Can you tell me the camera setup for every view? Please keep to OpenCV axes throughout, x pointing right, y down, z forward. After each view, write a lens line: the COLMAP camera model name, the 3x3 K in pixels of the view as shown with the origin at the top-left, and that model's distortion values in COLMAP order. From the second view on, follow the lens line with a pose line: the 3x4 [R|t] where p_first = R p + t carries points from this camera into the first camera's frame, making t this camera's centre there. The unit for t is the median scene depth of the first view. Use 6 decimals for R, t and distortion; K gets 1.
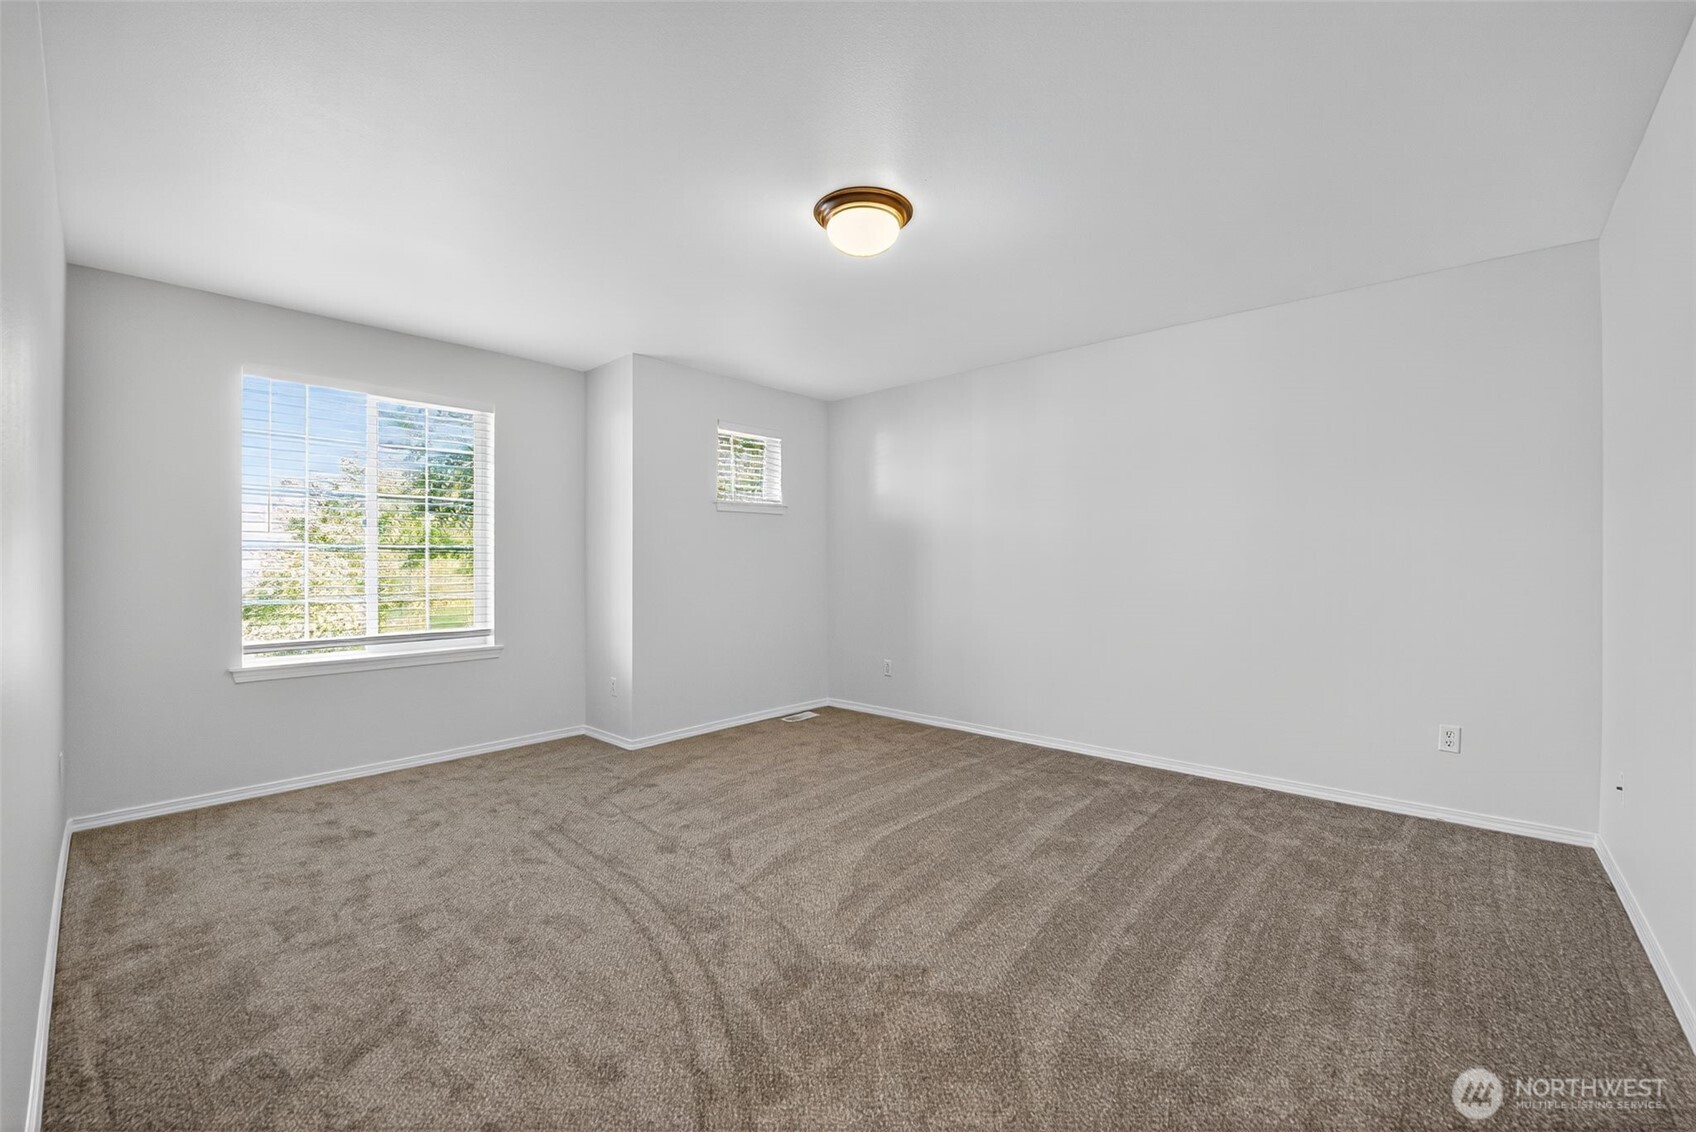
lens RADIAL K [[675.5, 0, 848.0], [0, 675.5, 566.0], [0, 0, 1]] dist [-0.021586, -0.000382]
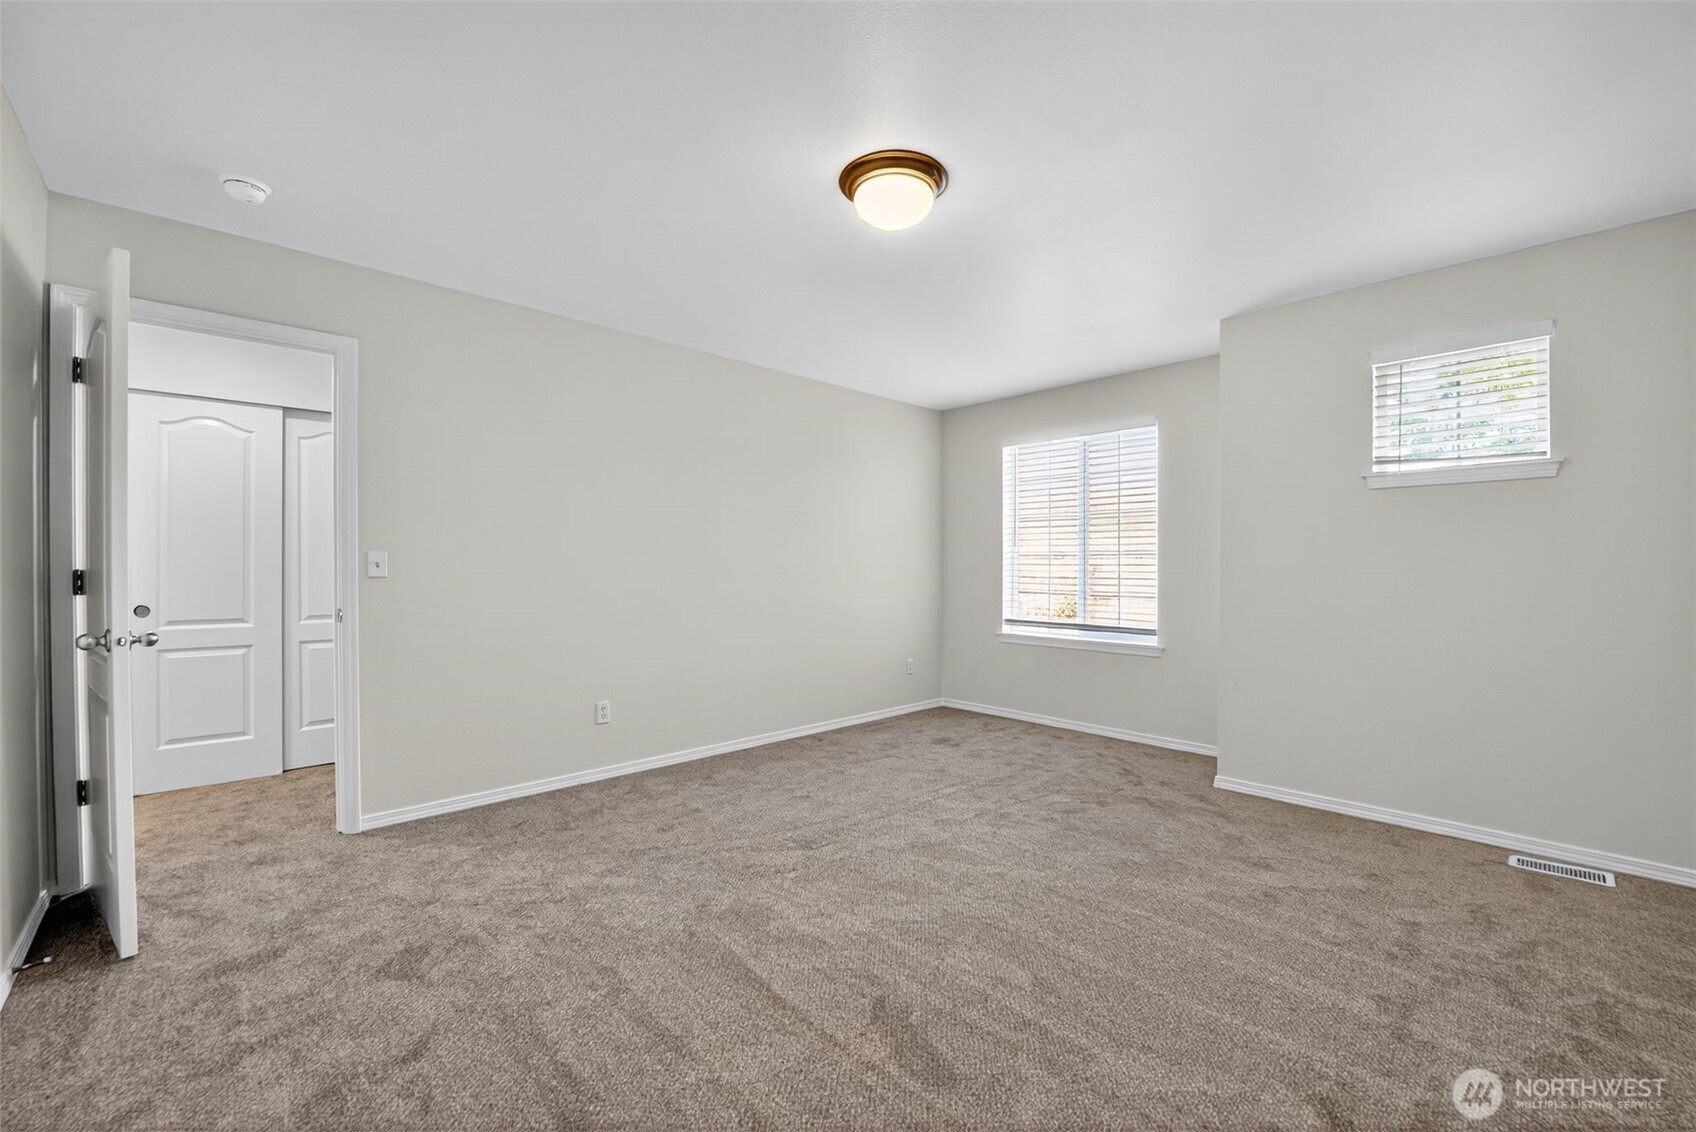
lens RADIAL K [[682.1, 0, 858.7], [0, 682.1, 570.0], [0, 0, 1]] dist [-0.021730, -0.000232]
pose [[-0.079427, 0.009471, -0.996796, 0.808785], [-0.005645, 0.999935, 0.009950, -0.009560], [0.996825, 0.006417, -0.079368, 0.880900]]
